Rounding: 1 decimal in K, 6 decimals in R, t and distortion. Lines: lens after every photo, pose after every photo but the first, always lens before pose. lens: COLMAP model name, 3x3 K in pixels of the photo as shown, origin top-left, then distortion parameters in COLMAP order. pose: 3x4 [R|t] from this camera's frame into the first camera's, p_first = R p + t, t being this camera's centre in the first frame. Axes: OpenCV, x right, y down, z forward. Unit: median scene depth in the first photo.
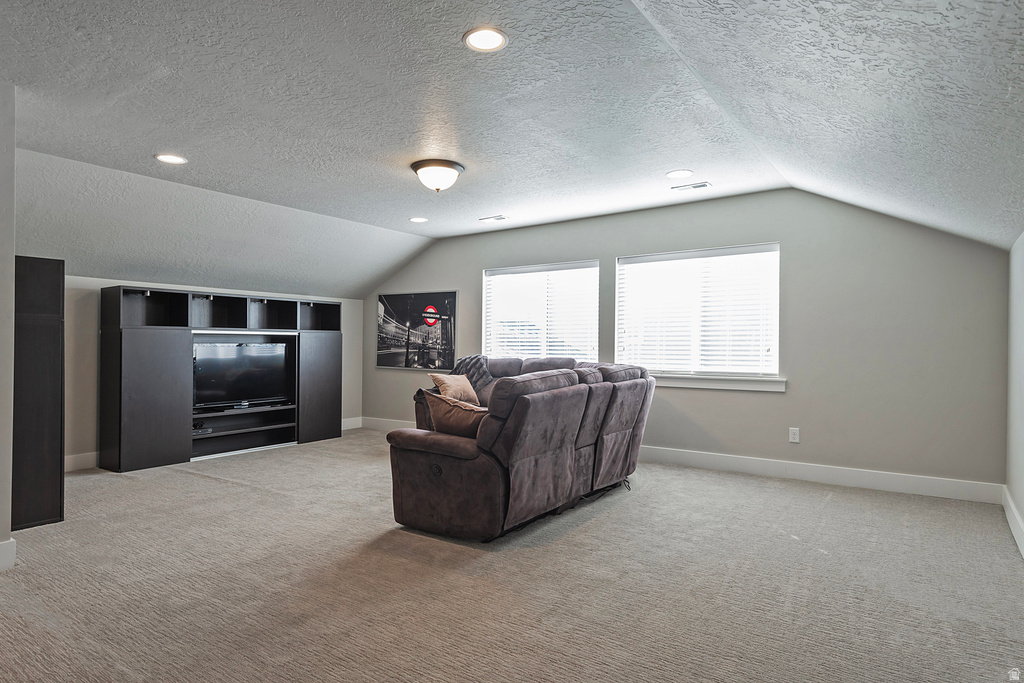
lens RADIAL K [[625.5, 0, 519.0], [0, 625.5, 343.9], [0, 0, 1]] dist [0.029872, -0.009452]
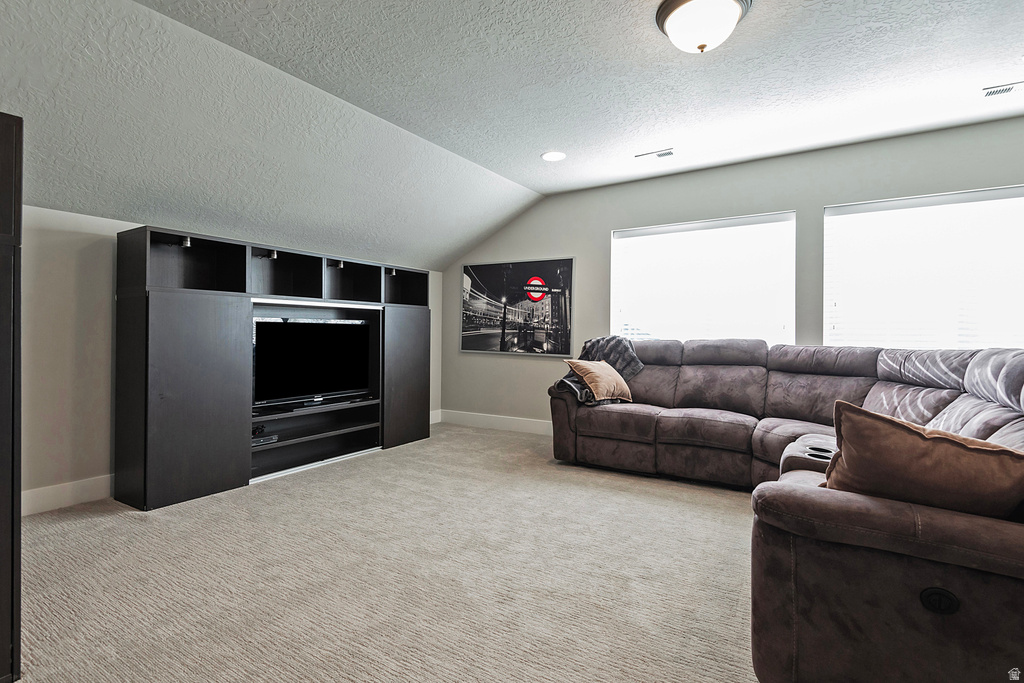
lens RADIAL K [[495.0, 0, 504.9], [0, 495.0, 338.1], [0, 0, 1]] dist [0.013653, -0.008203]
pose [[0.998325, 0.003946, 0.057727, -0.237169], [-0.004450, 0.999953, 0.008610, 0.015539], [-0.057690, -0.008852, 0.998295, 0.380639]]
